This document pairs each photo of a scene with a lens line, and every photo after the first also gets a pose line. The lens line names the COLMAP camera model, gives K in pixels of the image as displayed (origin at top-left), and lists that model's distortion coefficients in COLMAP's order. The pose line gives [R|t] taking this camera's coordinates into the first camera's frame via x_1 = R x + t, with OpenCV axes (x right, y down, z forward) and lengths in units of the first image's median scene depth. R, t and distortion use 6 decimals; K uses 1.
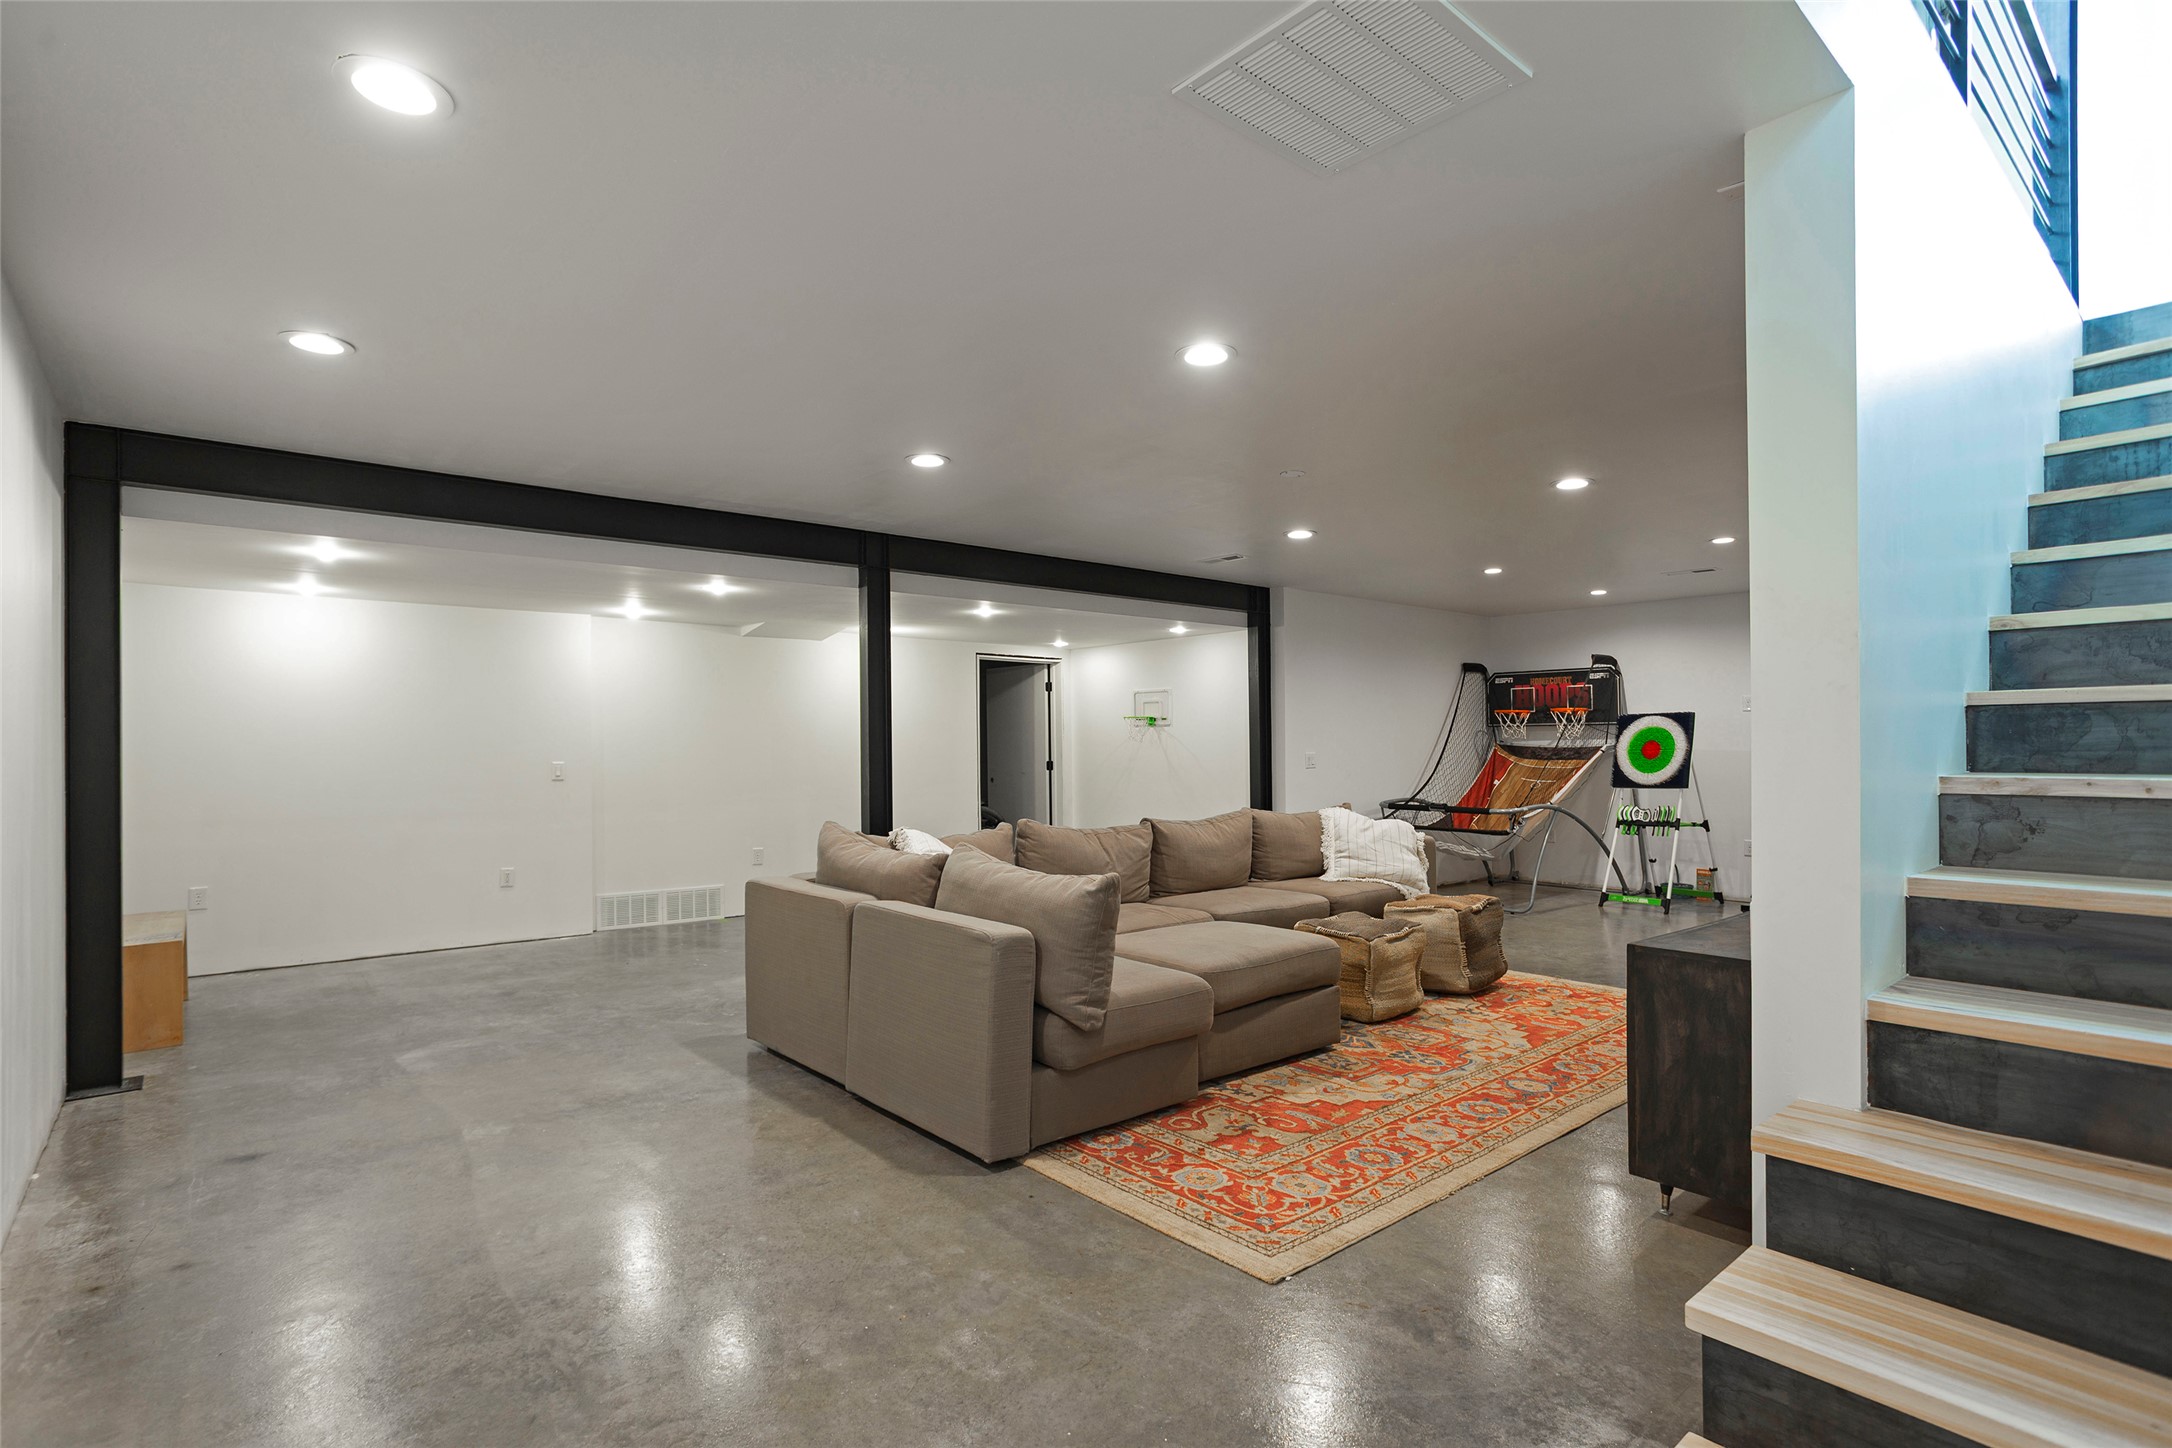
lens RADIAL K [[1051.7, 0, 1079.6], [0, 1051.7, 737.1], [0, 0, 1]] dist [-0.022536, 0.026687]
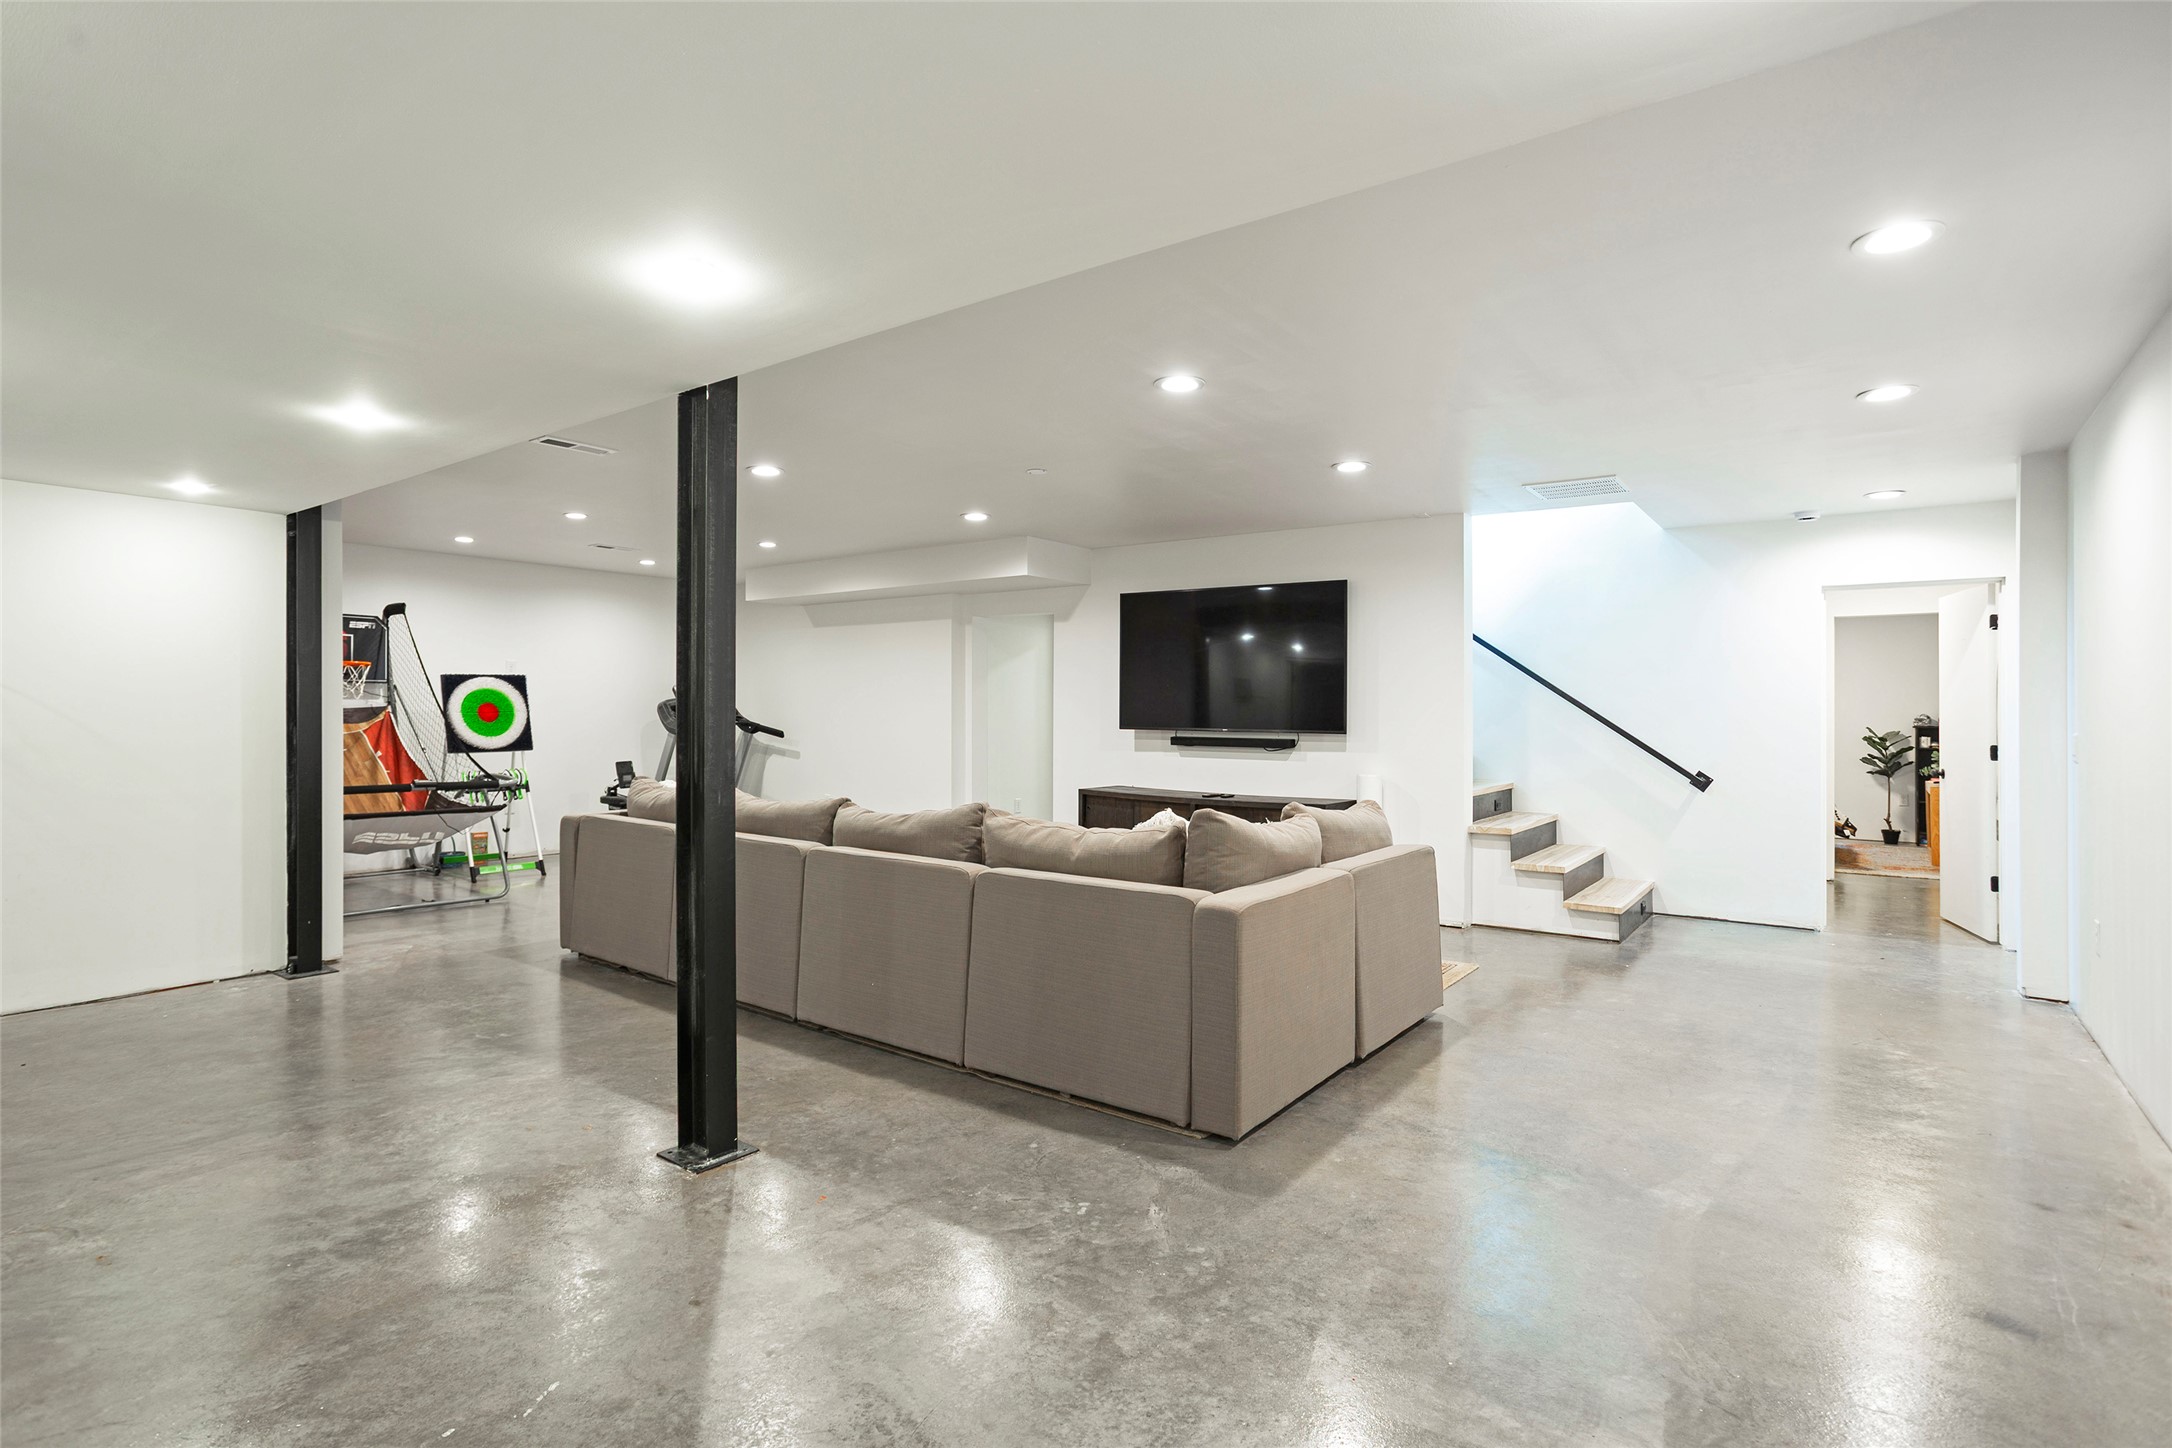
lens RADIAL K [[1051.7, 0, 1079.6], [0, 1051.7, 737.1], [0, 0, 1]] dist [-0.022536, 0.026687]
pose [[-0.213368, -0.023133, 0.976698, -0.528157], [-0.017084, 0.999655, 0.019944, 0.006630], [-0.976822, -0.012431, -0.213690, 0.689851]]
